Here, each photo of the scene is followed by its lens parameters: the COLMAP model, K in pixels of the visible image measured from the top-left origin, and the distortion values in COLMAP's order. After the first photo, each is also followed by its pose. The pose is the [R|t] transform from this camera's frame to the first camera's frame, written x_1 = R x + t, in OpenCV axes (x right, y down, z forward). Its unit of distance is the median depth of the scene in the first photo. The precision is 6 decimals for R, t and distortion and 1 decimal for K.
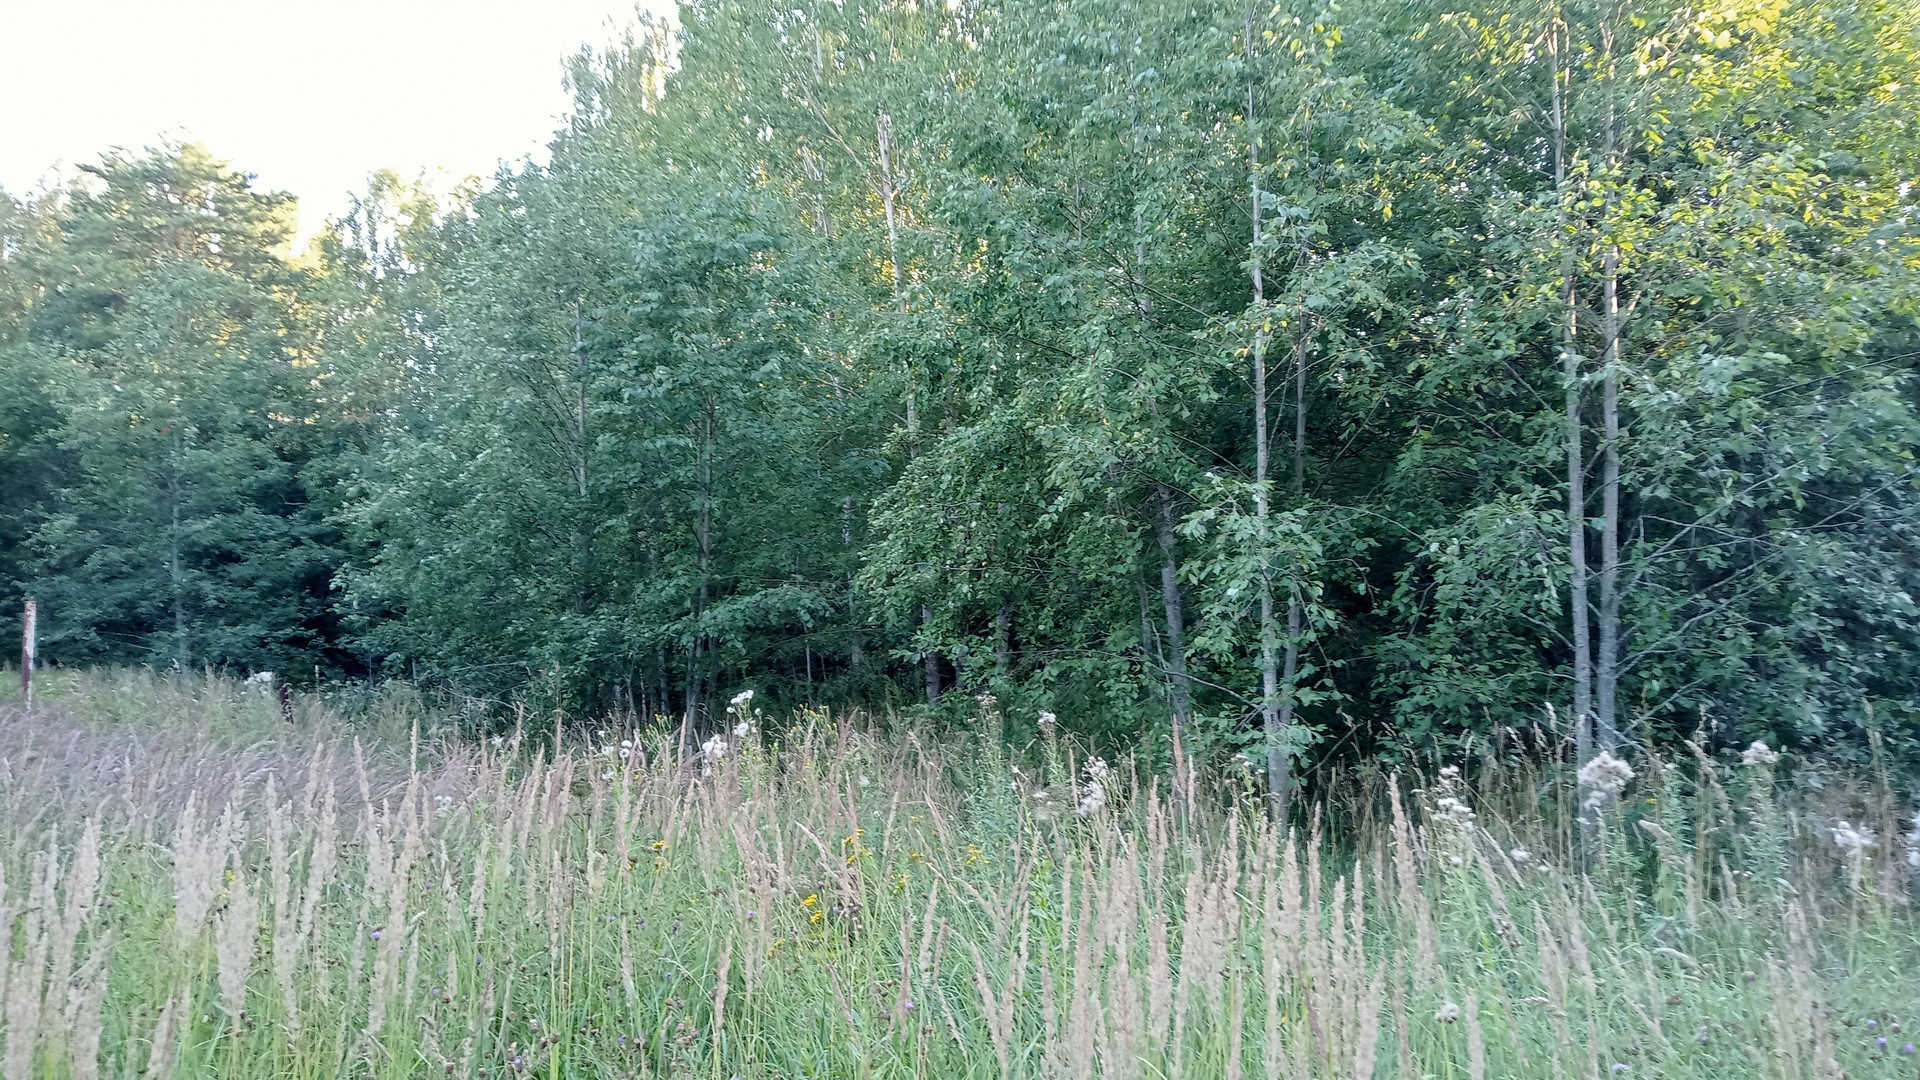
lens RADIAL K [[1368.6, 0, 958.5], [0, 1368.6, 512.9], [0, 0, 1]] dist [0.103671, -0.180539]
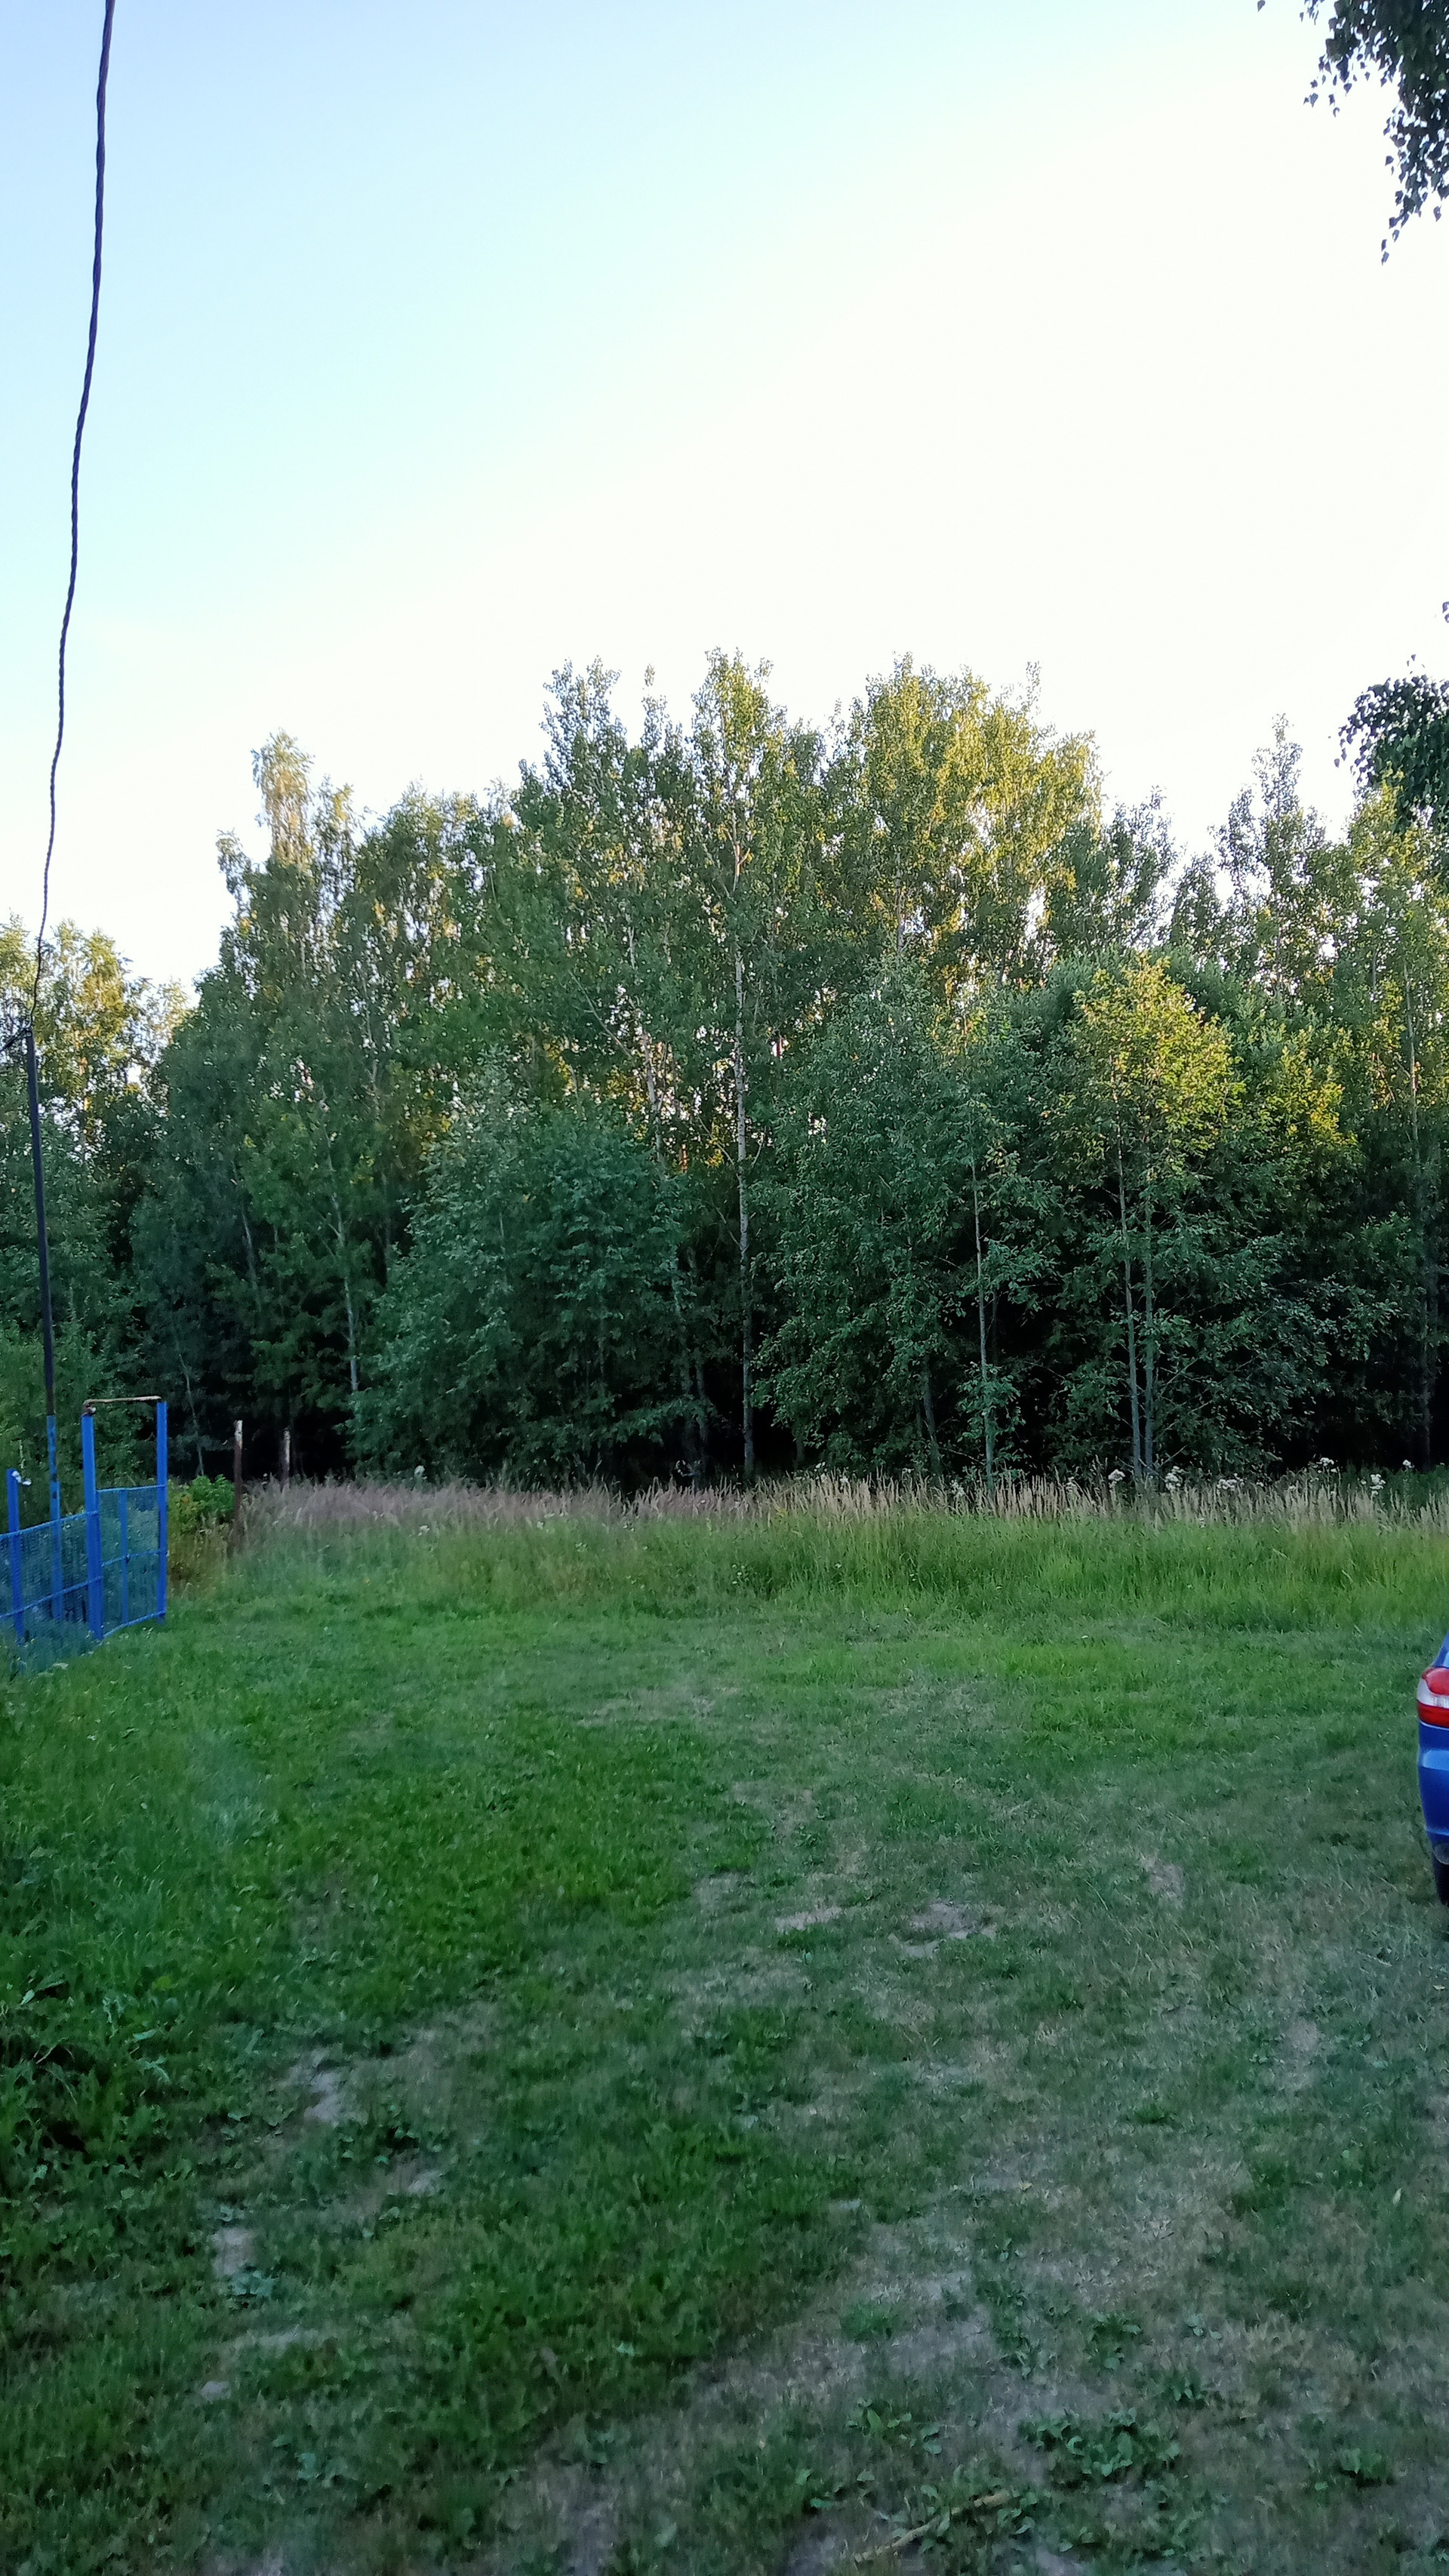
lens RADIAL K [[1893.7, 0, 707.8], [0, 1893.7, 1241.2], [0, 0, 1]] dist [0.053455, 0.042301]
pose [[0.989755, -0.027440, 0.140114, -0.373259], [0.025008, 0.999505, 0.019089, -0.164102], [-0.140569, -0.015390, 0.989951, -1.115253]]
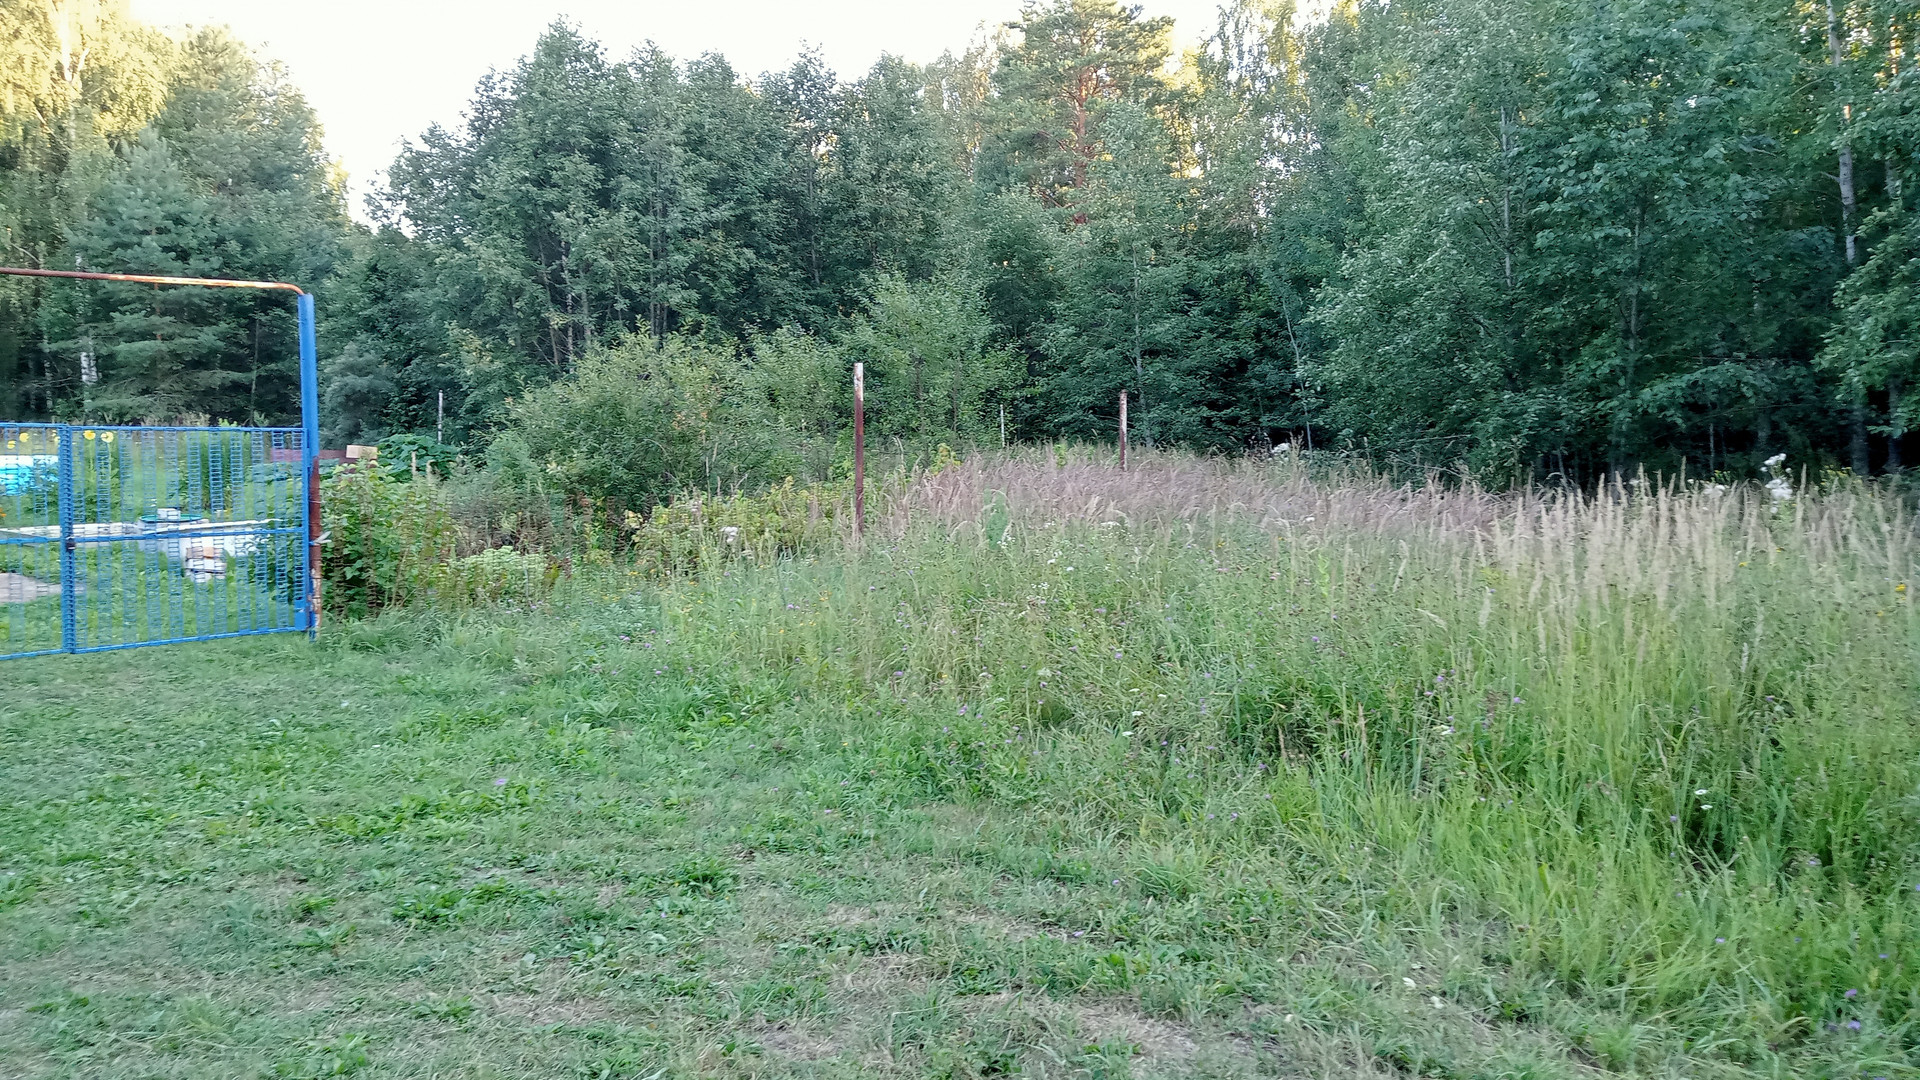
lens RADIAL K [[1351.5, 0, 947.2], [0, 1351.5, 517.8], [0, 0, 1]] dist [0.139414, -0.257356]
pose [[0.835480, 0.032131, -0.548580, -0.040241], [0.058568, 0.987396, 0.147031, -0.019449], [0.546391, -0.154971, 0.823068, -0.205352]]
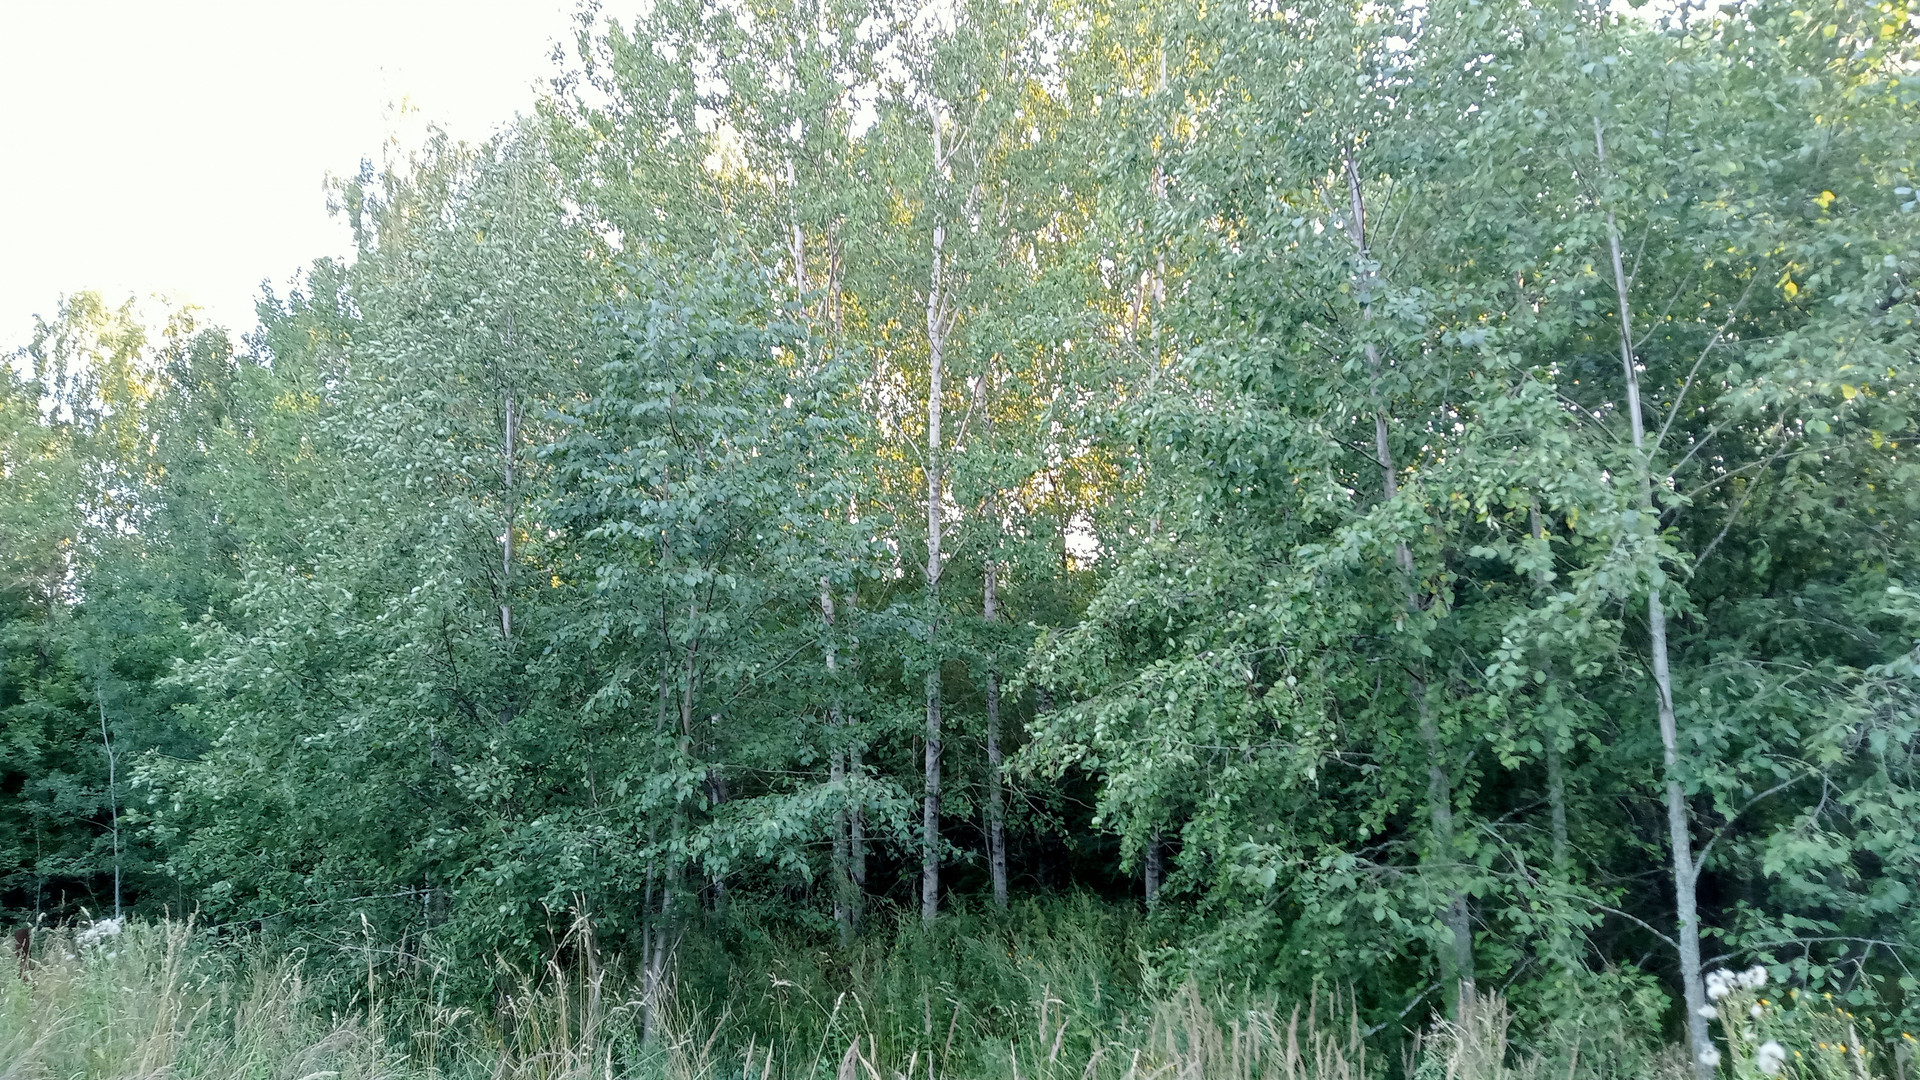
lens RADIAL K [[1381.8, 0, 960.0], [0, 1381.8, 540.0], [0, 0, 1]] dist [0.094233, -0.138763]
pose [[0.976499, 0.041093, 0.211569, -0.215560], [-0.013091, 0.991151, -0.132090, 0.022630], [-0.215125, 0.126216, 0.968396, 0.251134]]
